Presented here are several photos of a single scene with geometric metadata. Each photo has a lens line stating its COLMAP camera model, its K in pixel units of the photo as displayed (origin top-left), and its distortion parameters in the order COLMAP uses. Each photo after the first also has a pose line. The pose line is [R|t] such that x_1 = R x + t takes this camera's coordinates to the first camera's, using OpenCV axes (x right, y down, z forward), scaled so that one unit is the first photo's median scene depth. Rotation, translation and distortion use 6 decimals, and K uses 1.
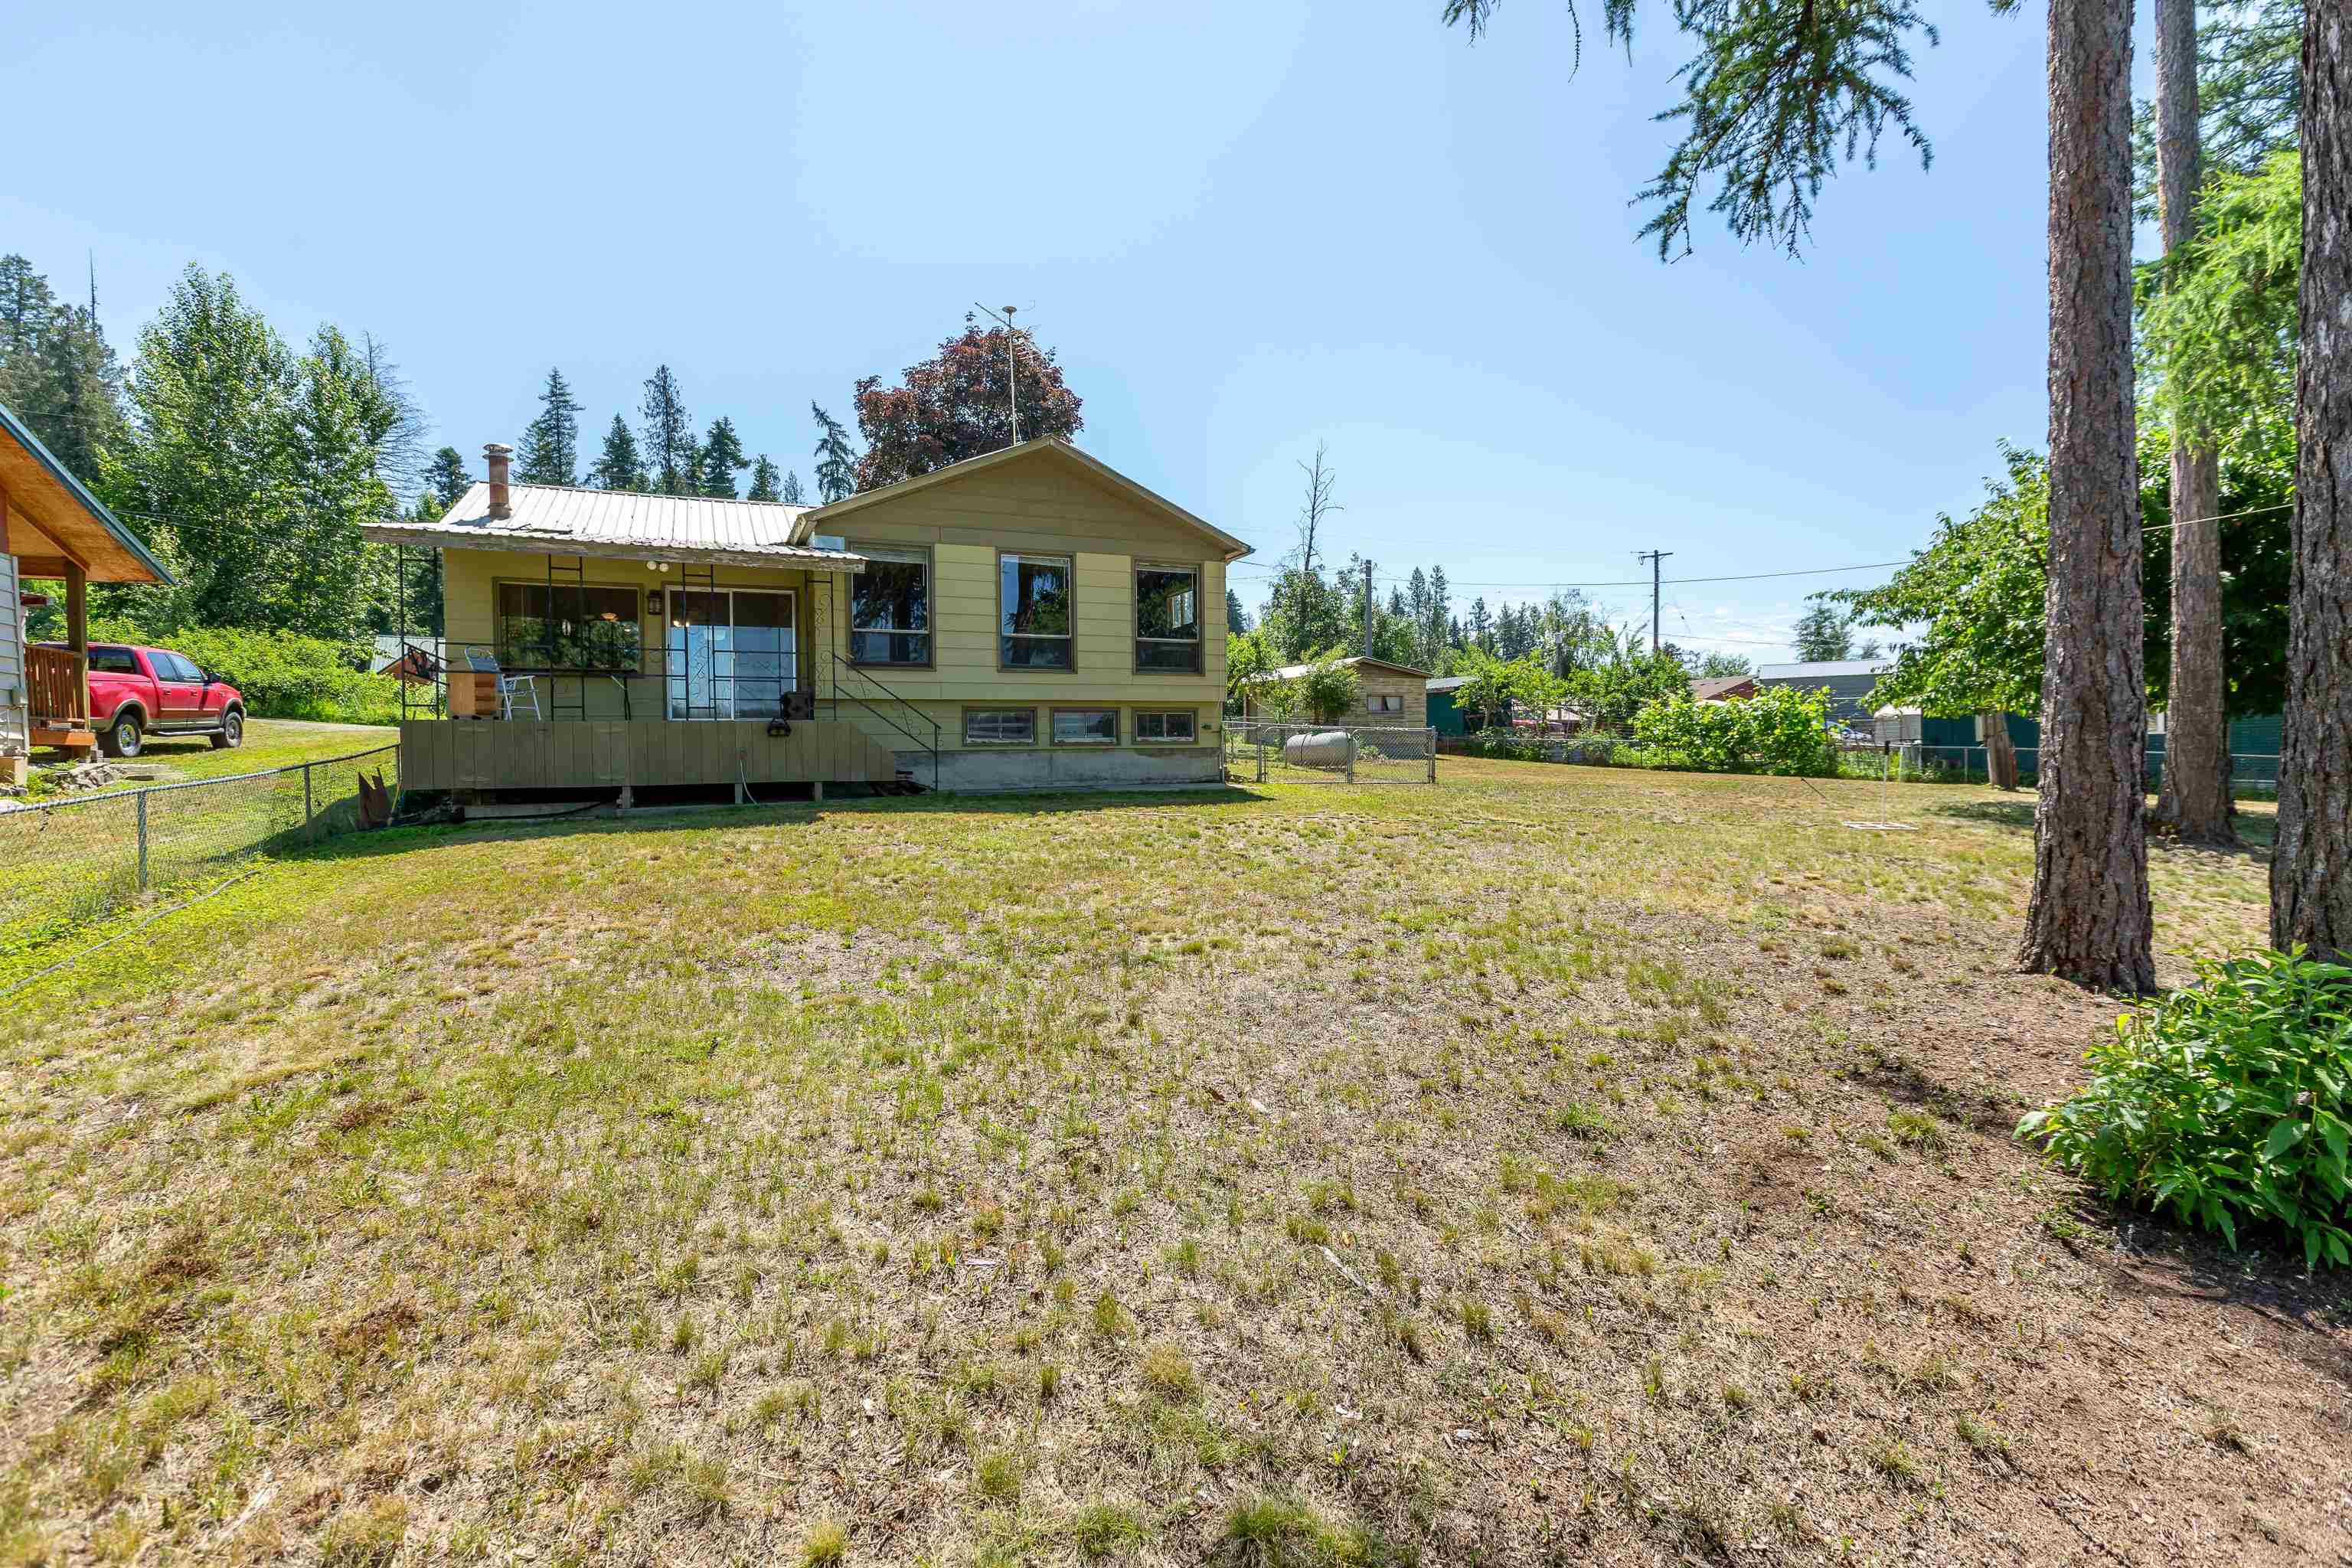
lens RADIAL K [[1057.1, 0, 1178.7], [0, 1057.1, 777.0], [0, 0, 1]] dist [-0.001423, -0.001904]
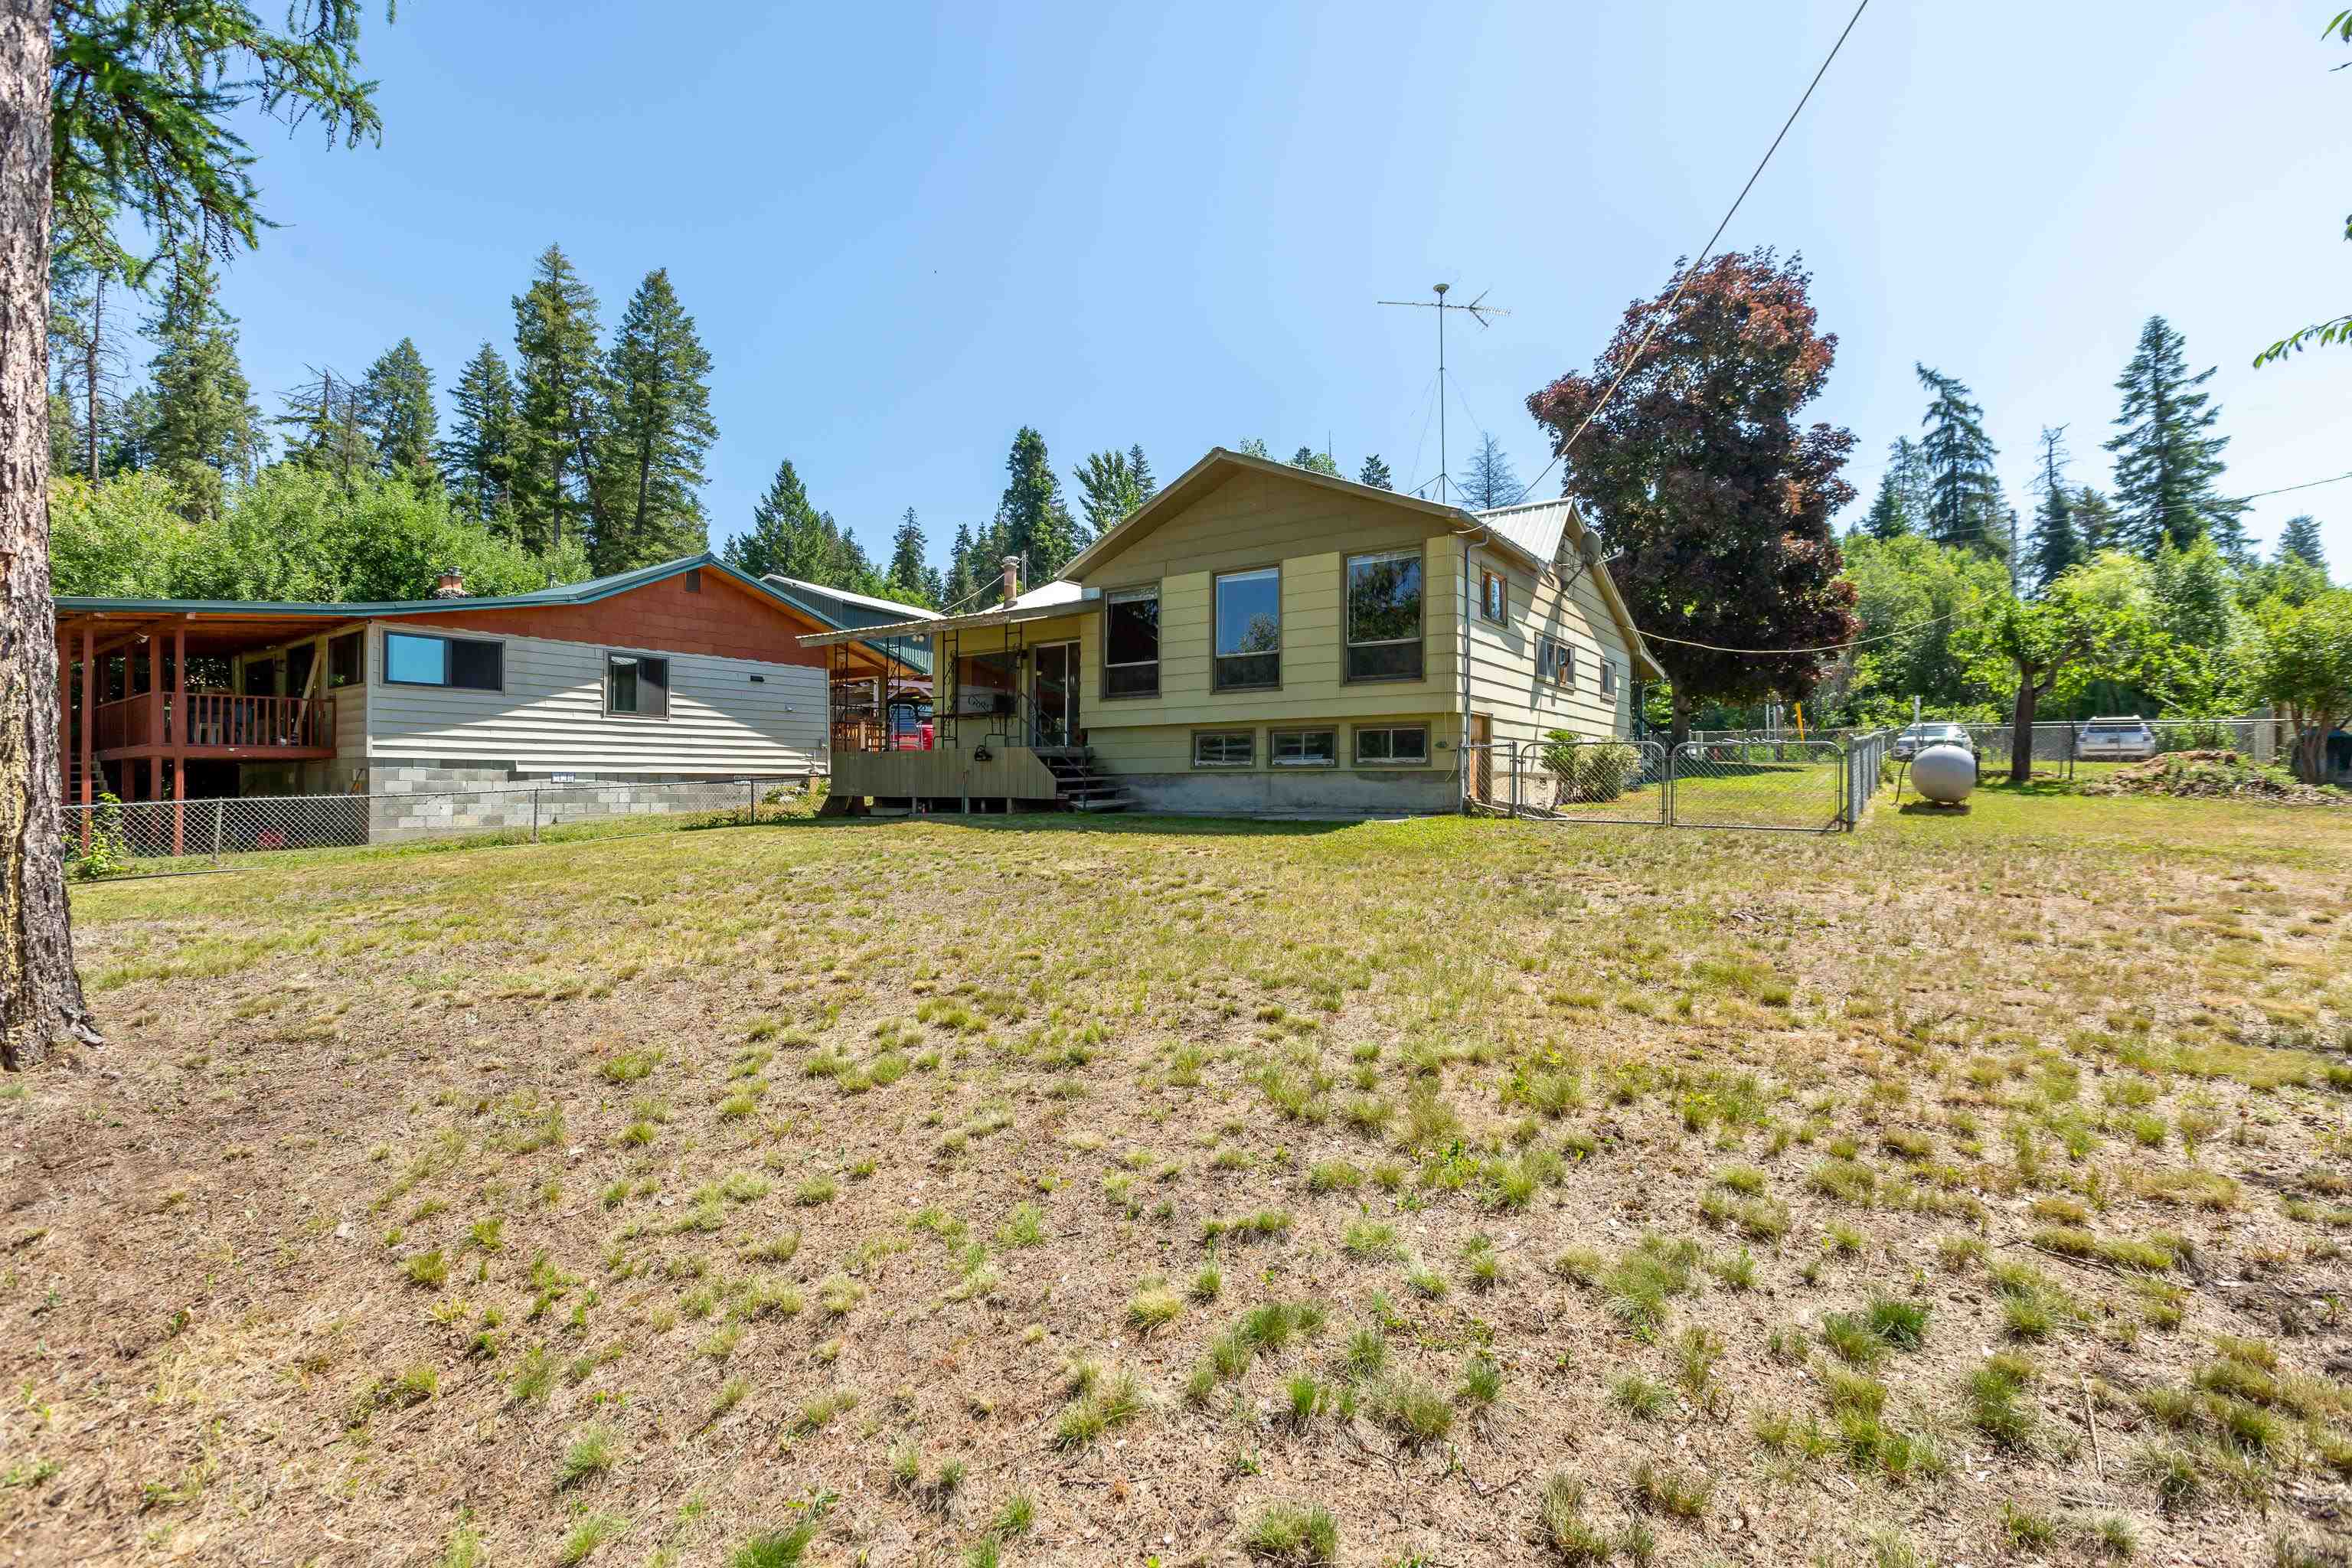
lens RADIAL K [[1057.1, 0, 1178.2], [0, 1057.1, 777.0], [0, 0, 1]] dist [-0.001423, -0.001904]
pose [[0.473418, 0.007357, -0.880807, 0.680517], [-0.027097, 0.999613, -0.006215, -0.013774], [0.880421, 0.026810, 0.473435, 0.485397]]
